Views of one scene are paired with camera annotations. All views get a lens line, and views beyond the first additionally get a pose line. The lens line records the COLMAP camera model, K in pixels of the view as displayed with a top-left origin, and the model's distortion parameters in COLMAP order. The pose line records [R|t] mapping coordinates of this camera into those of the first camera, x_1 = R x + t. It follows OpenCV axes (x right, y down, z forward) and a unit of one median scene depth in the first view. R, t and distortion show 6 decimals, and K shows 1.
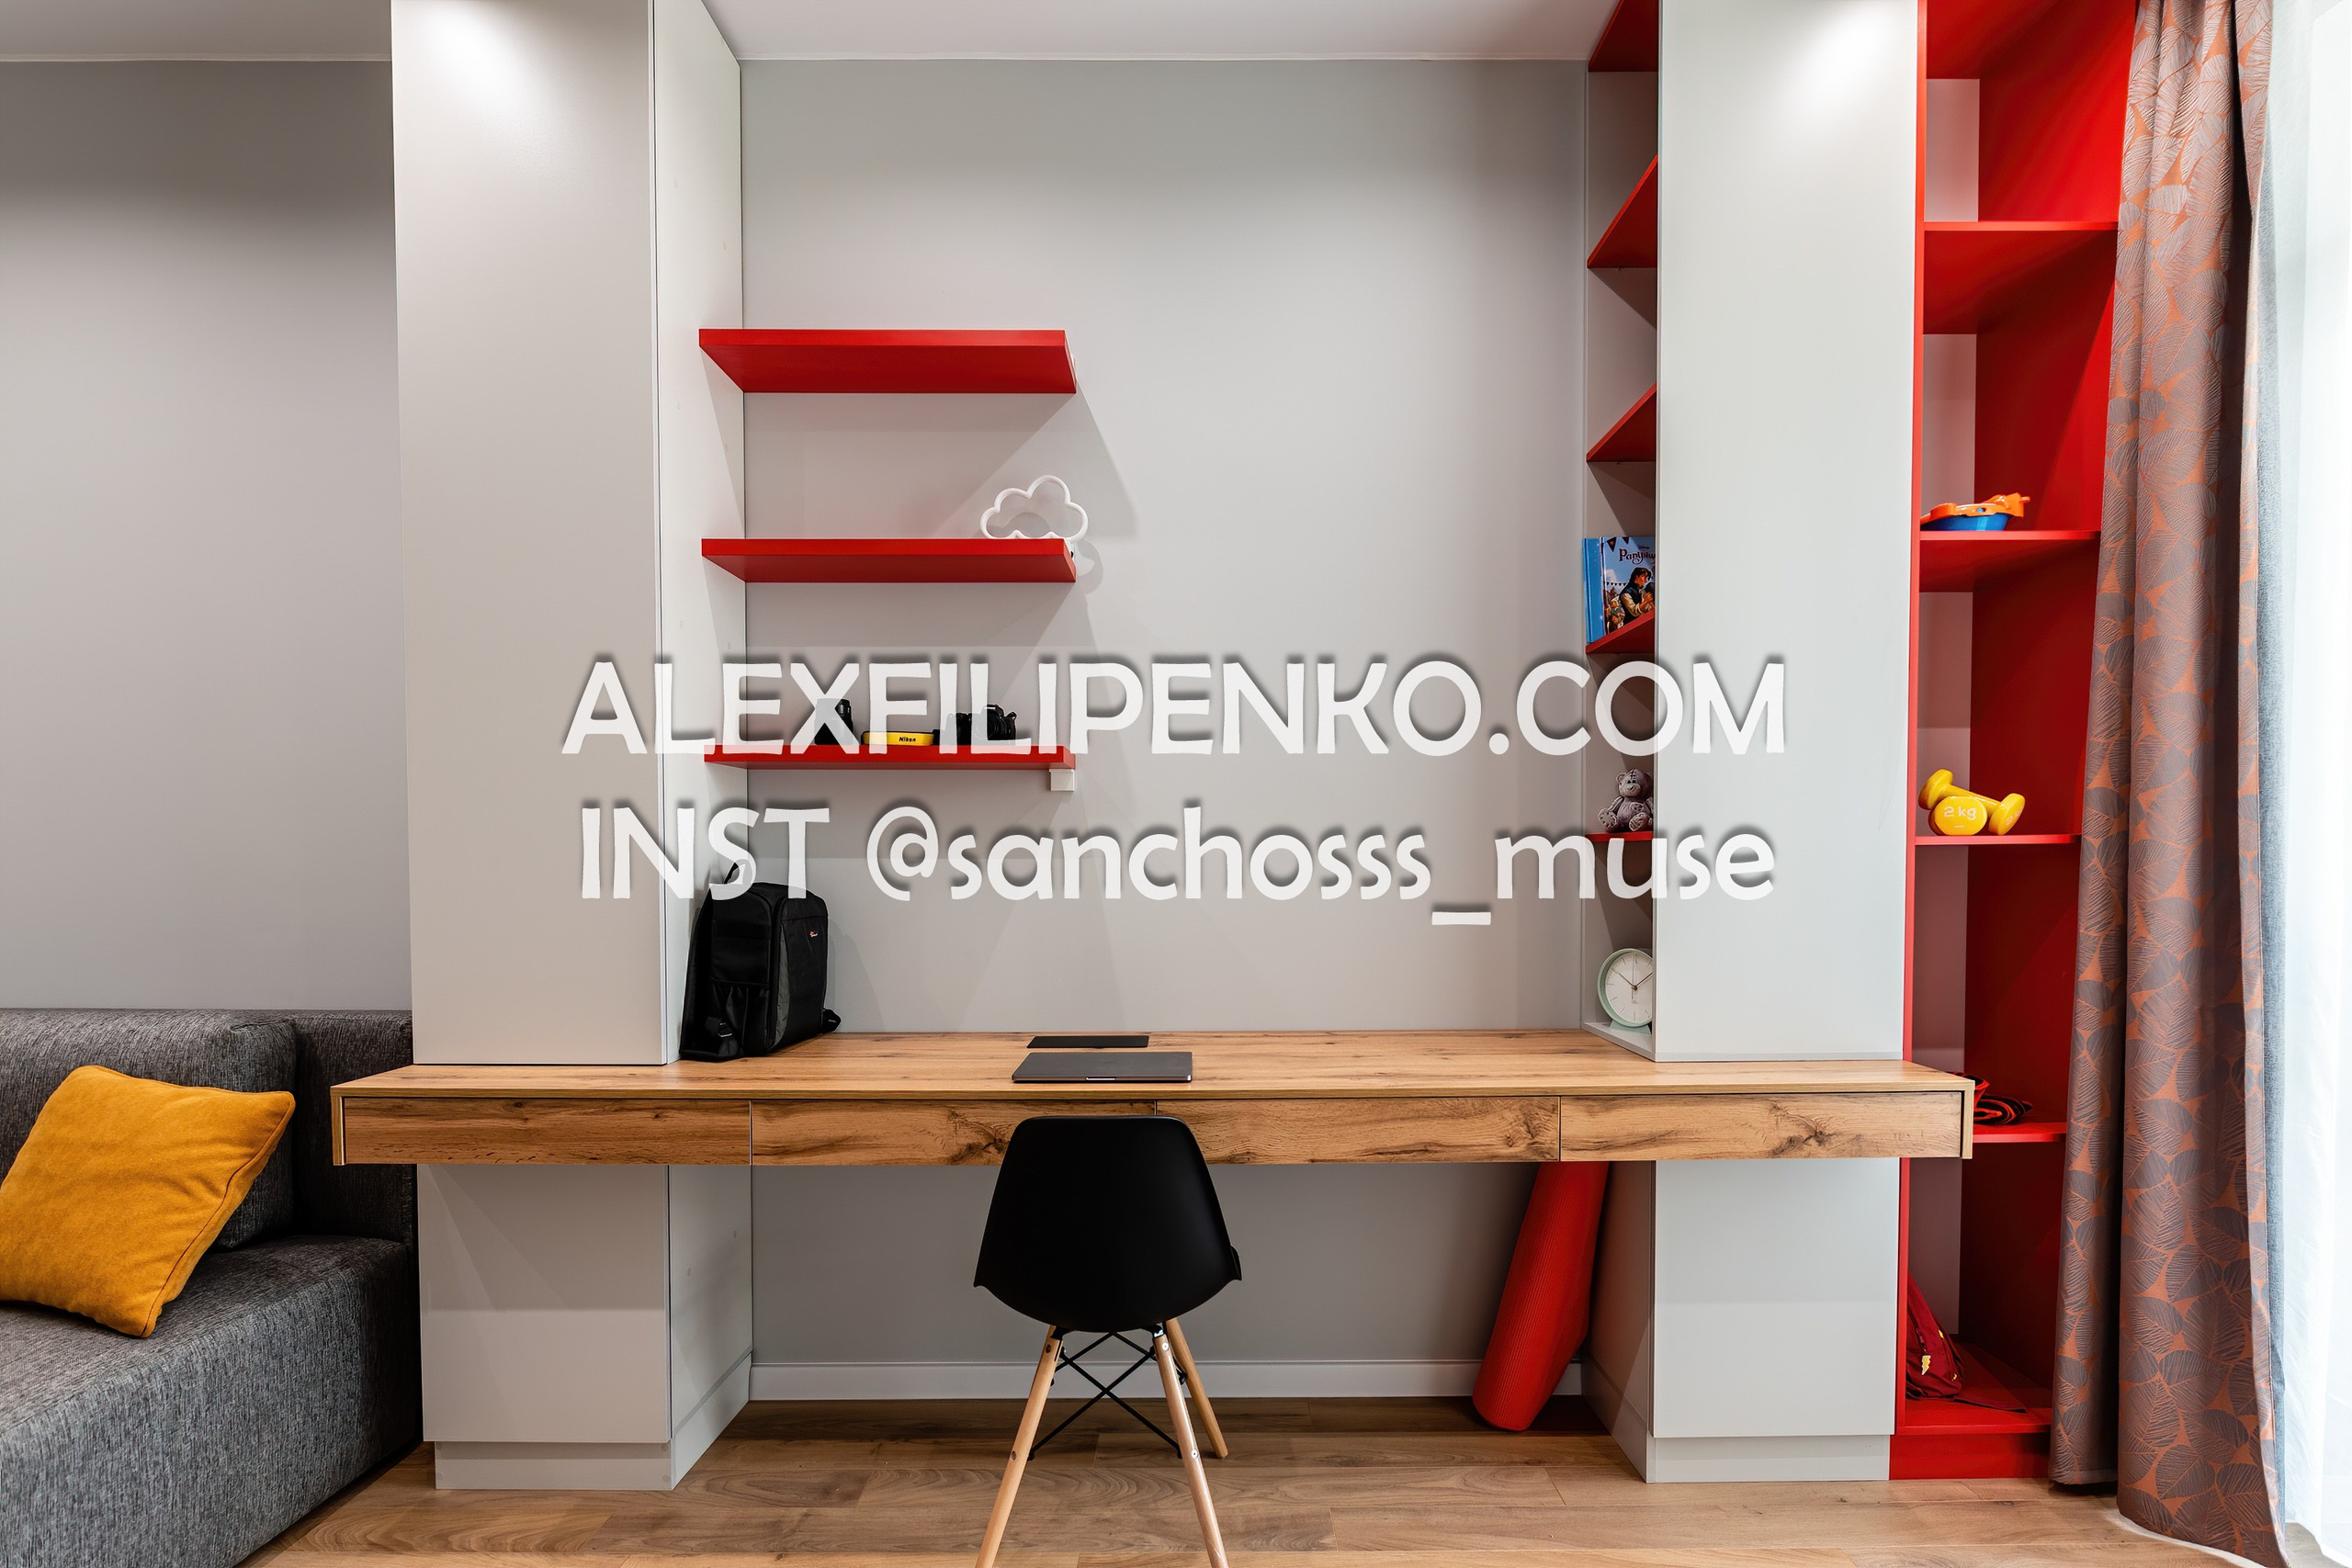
lens RADIAL K [[1028.0, 0, 1246.7], [0, 1028.0, 914.5], [0, 0, 1]] dist [0.008130, -0.004249]
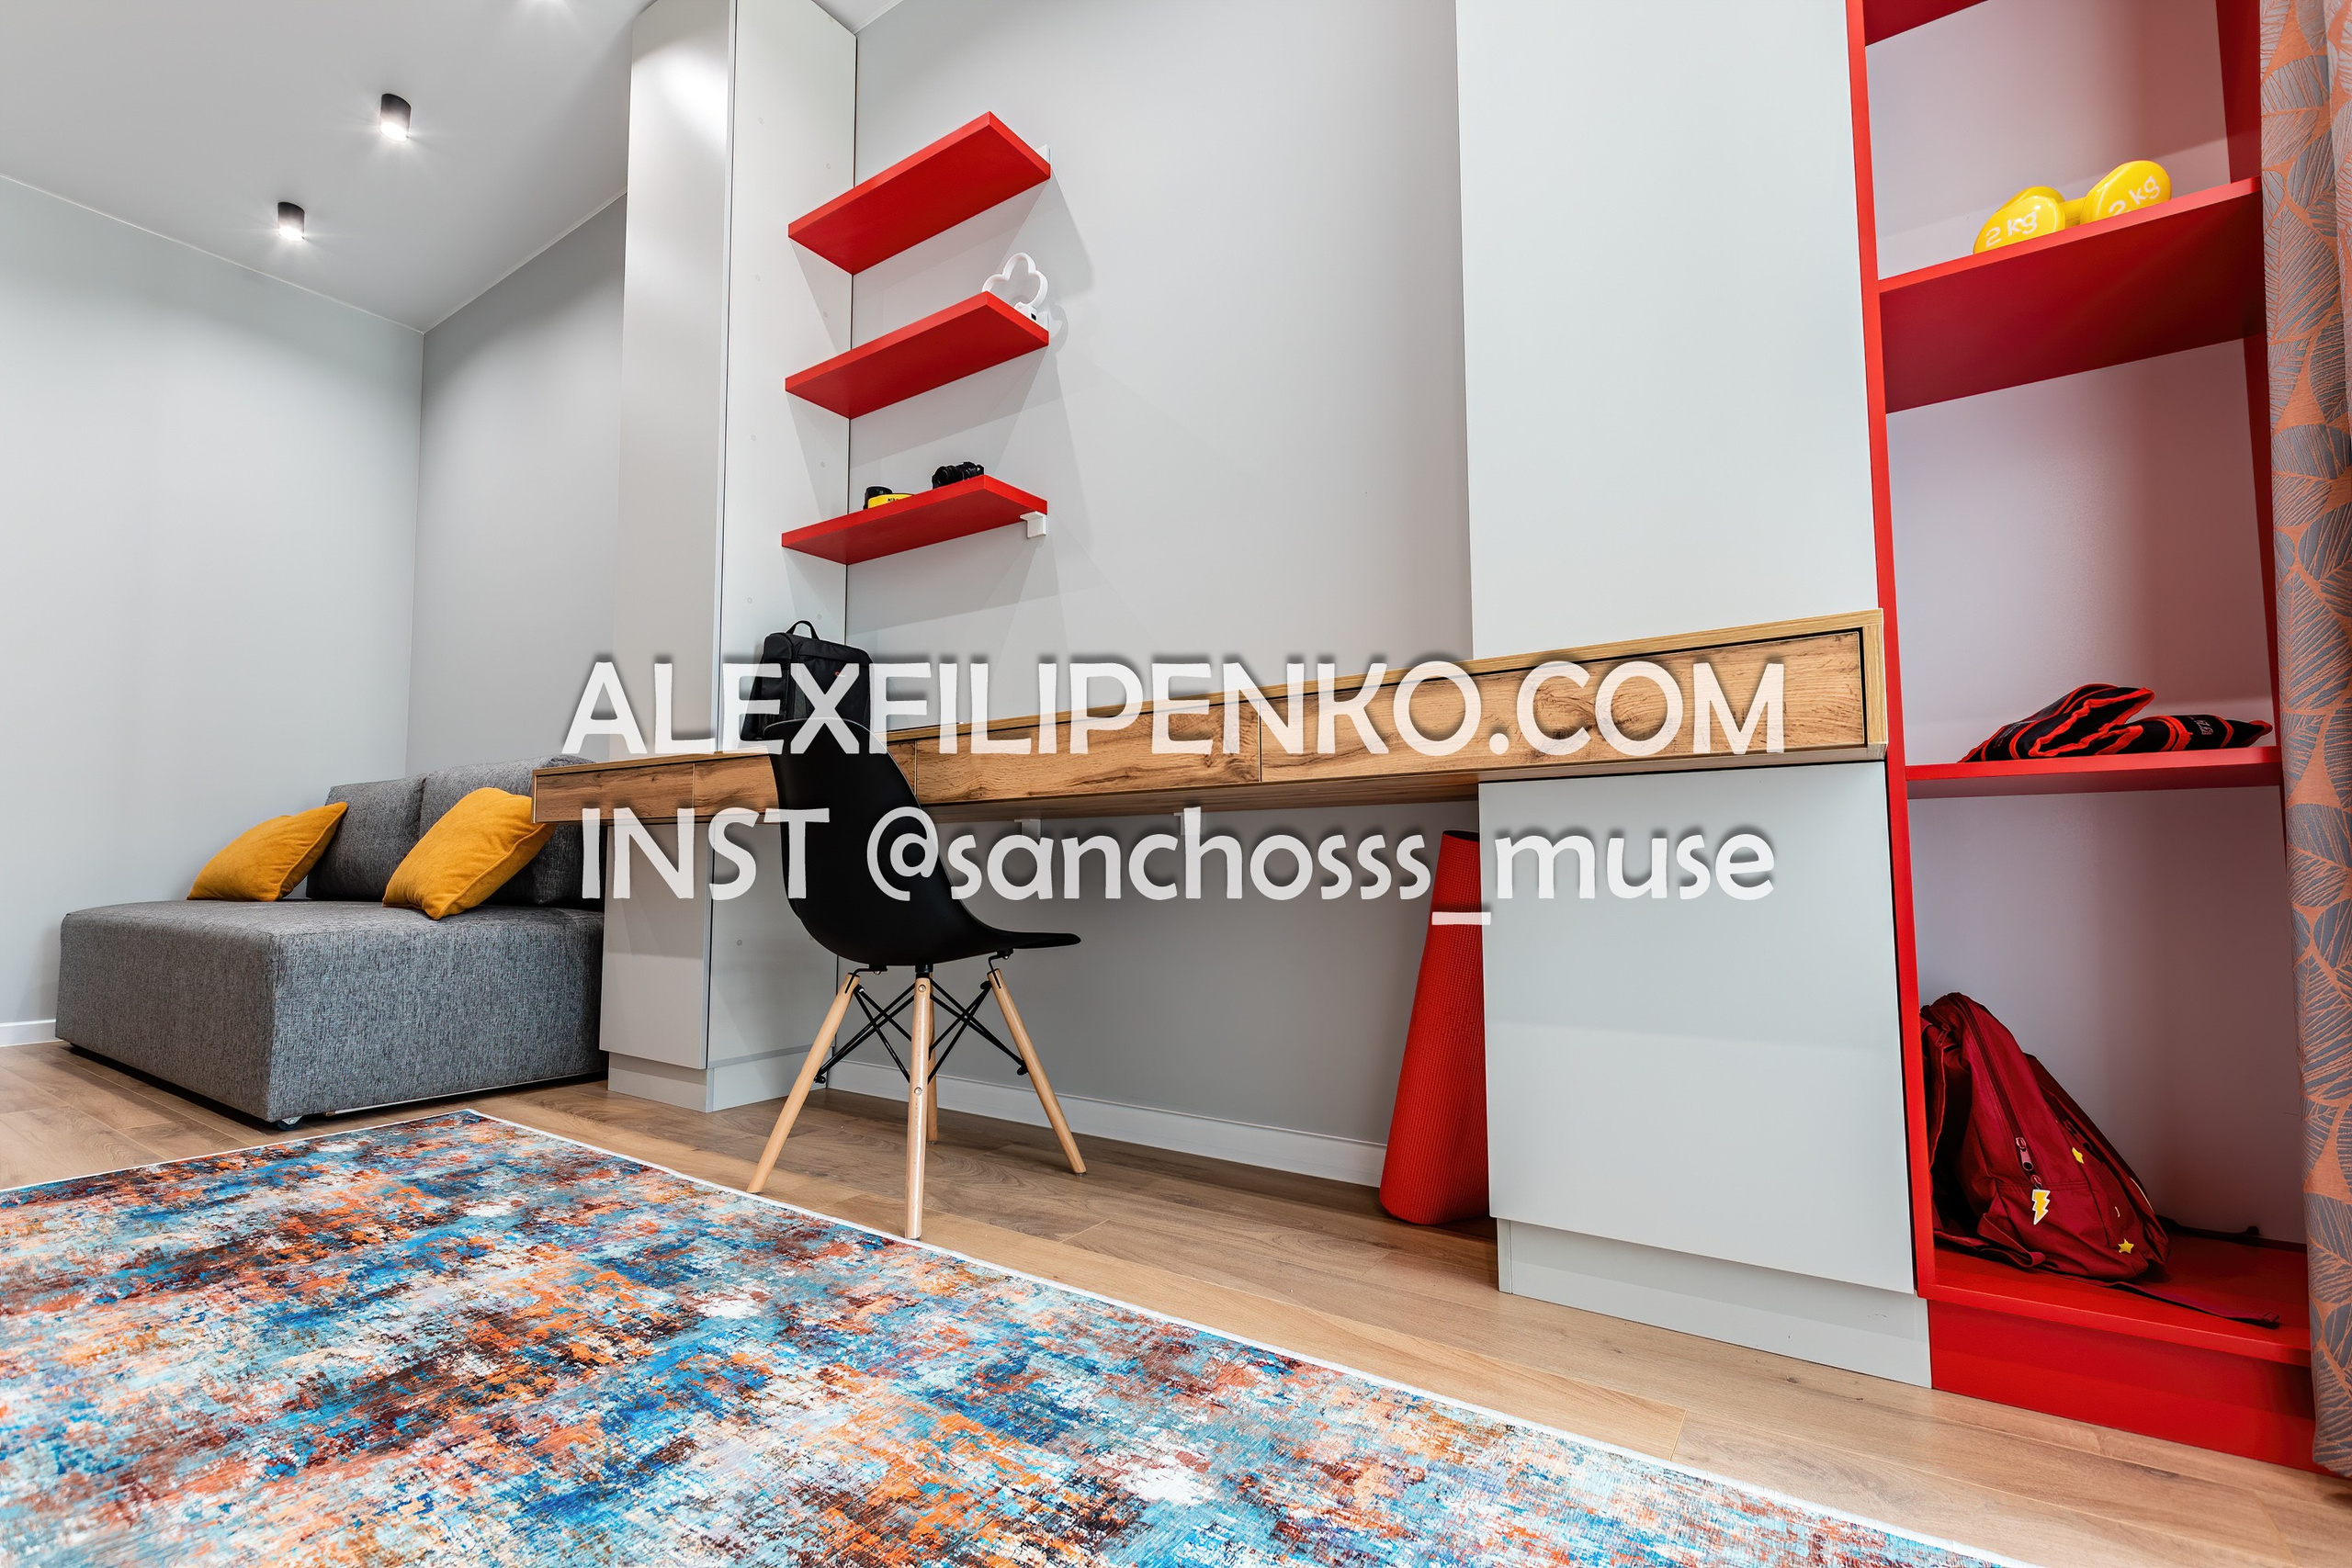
lens RADIAL K [[1028.0, 0, 1205.1], [0, 1028.0, 796.9], [0, 0, 1]] dist [0.008130, -0.004249]
pose [[0.833131, -0.040082, -0.551621, 0.659776], [-0.019286, 0.994659, -0.101403, 0.309191], [0.552739, 0.095120, 0.827908, 0.289141]]
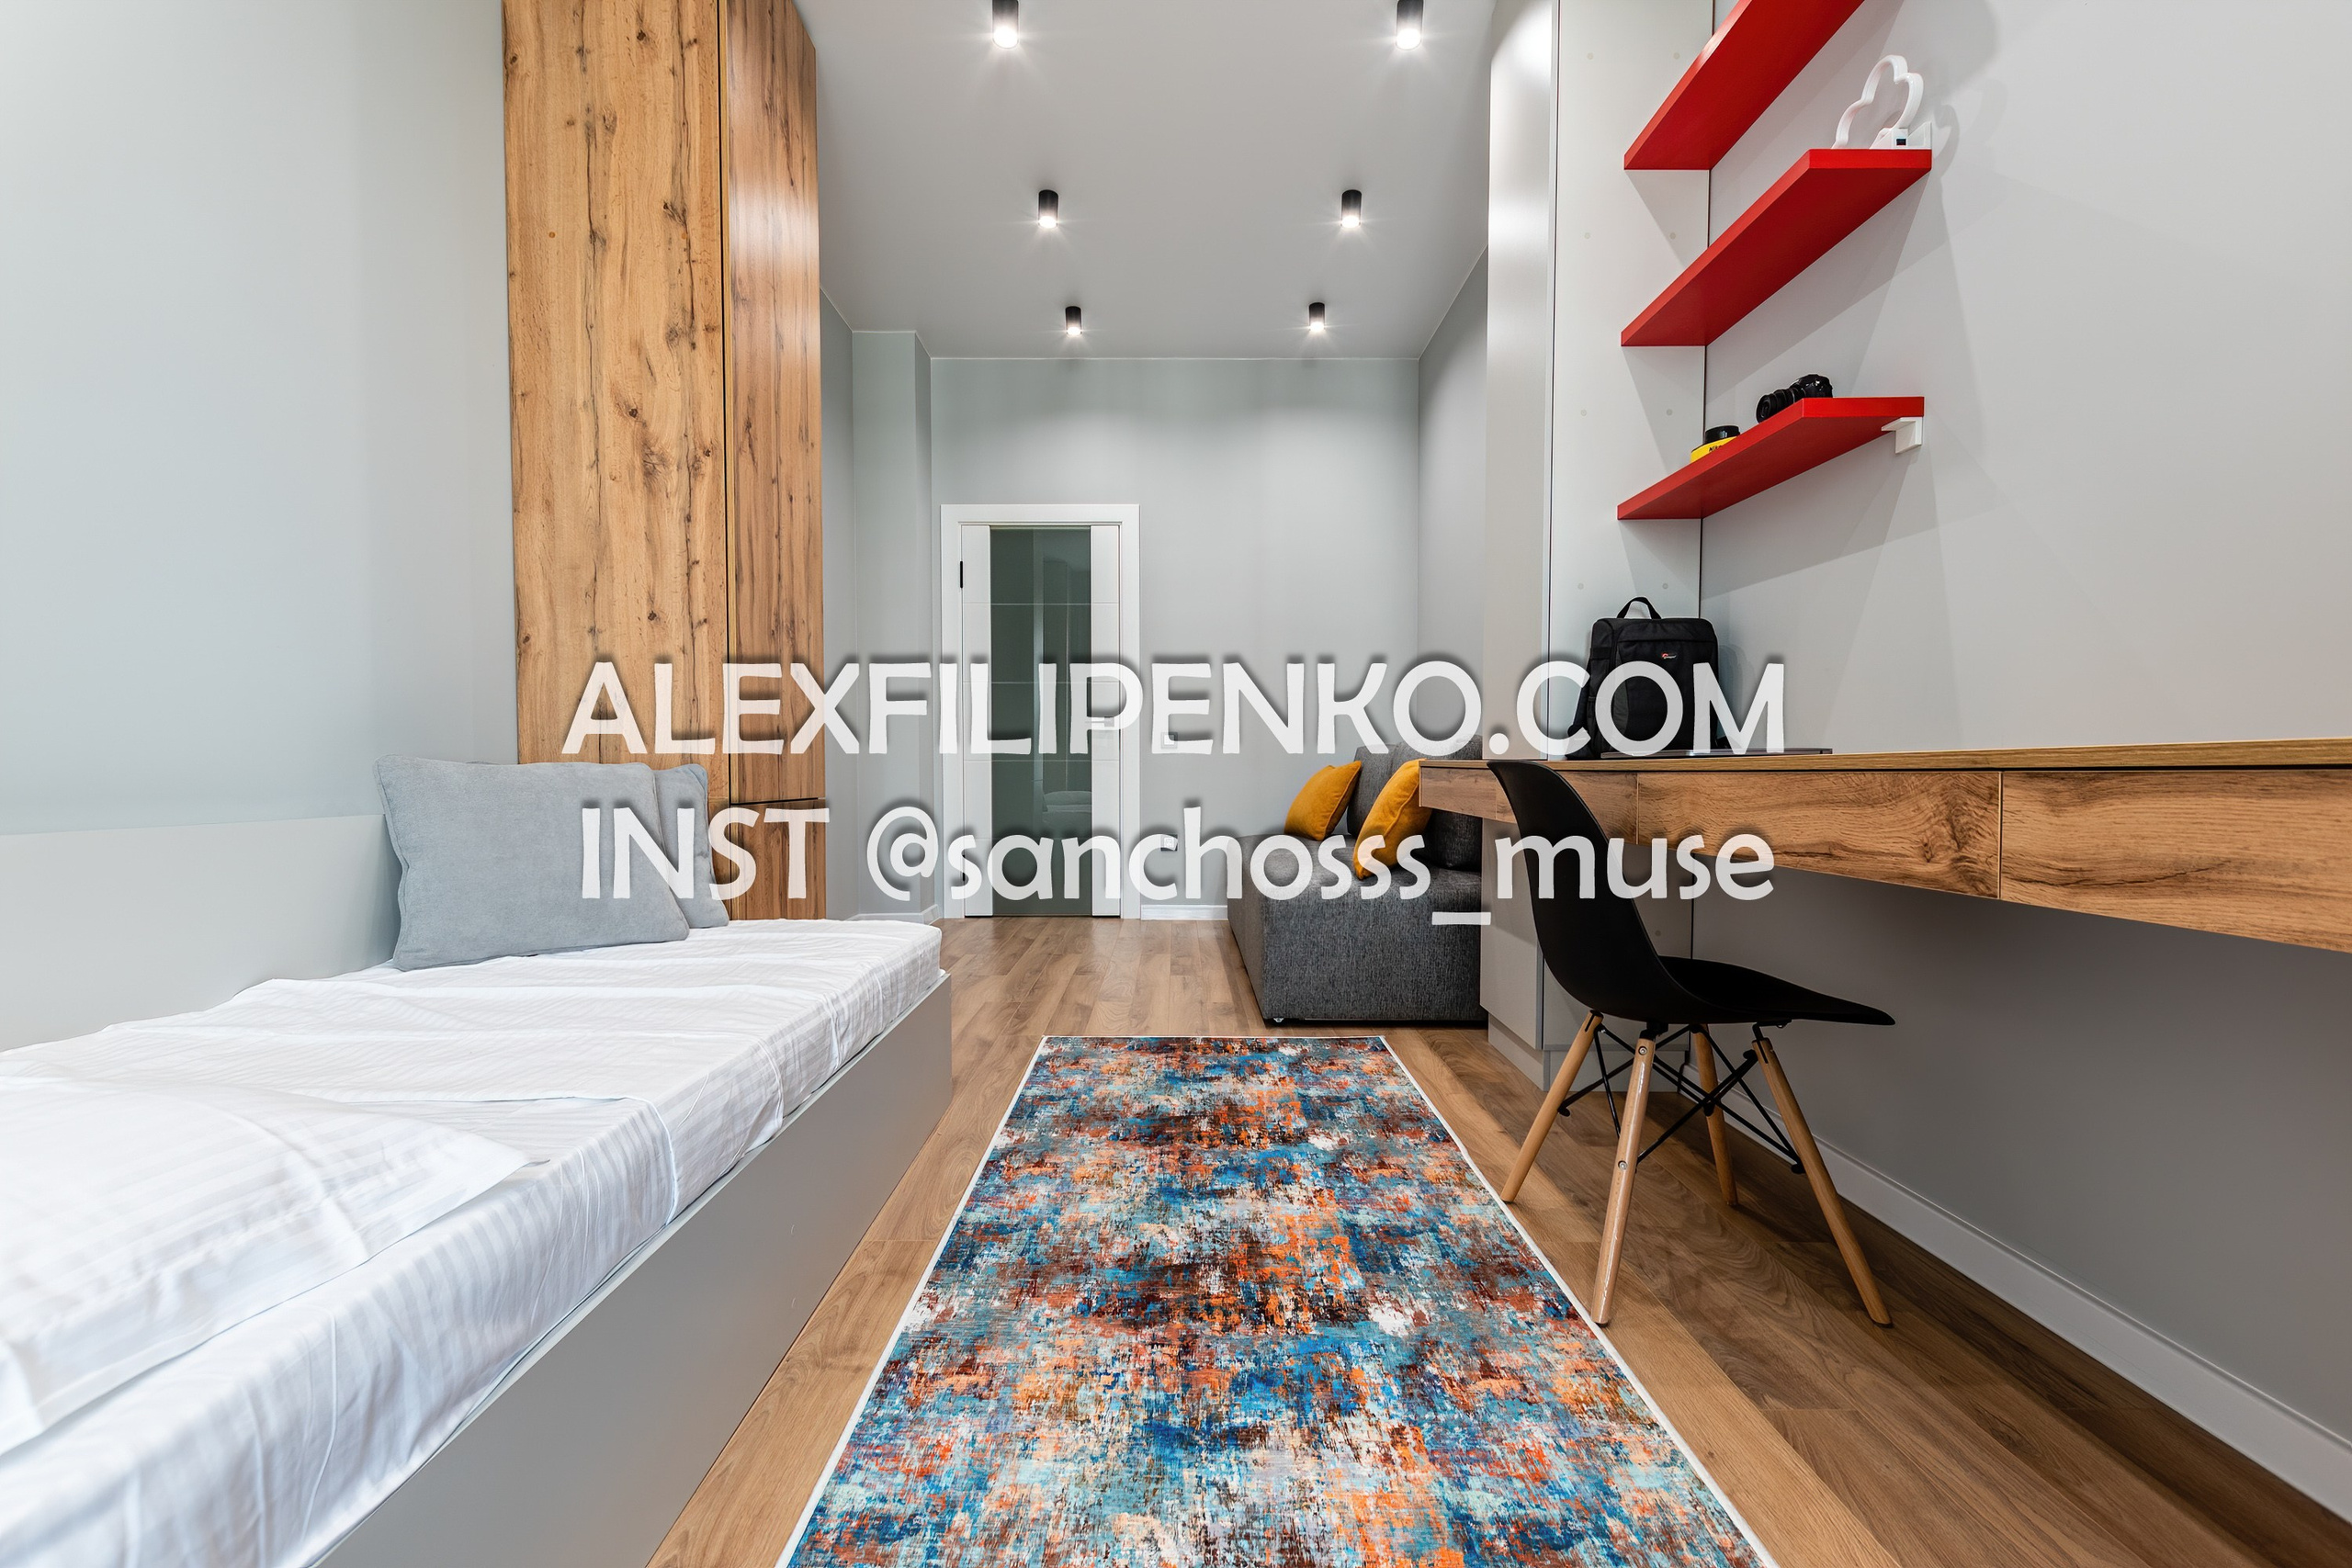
lens RADIAL K [[1028.0, 0, 1162.6], [0, 1028.0, 804.0], [0, 0, 1]] dist [0.008130, -0.004249]
pose [[-0.014497, 0.037401, -0.999195, 0.758870], [-0.042031, 0.998394, 0.037980, 0.176676], [0.999011, 0.042548, -0.012902, 0.548144]]
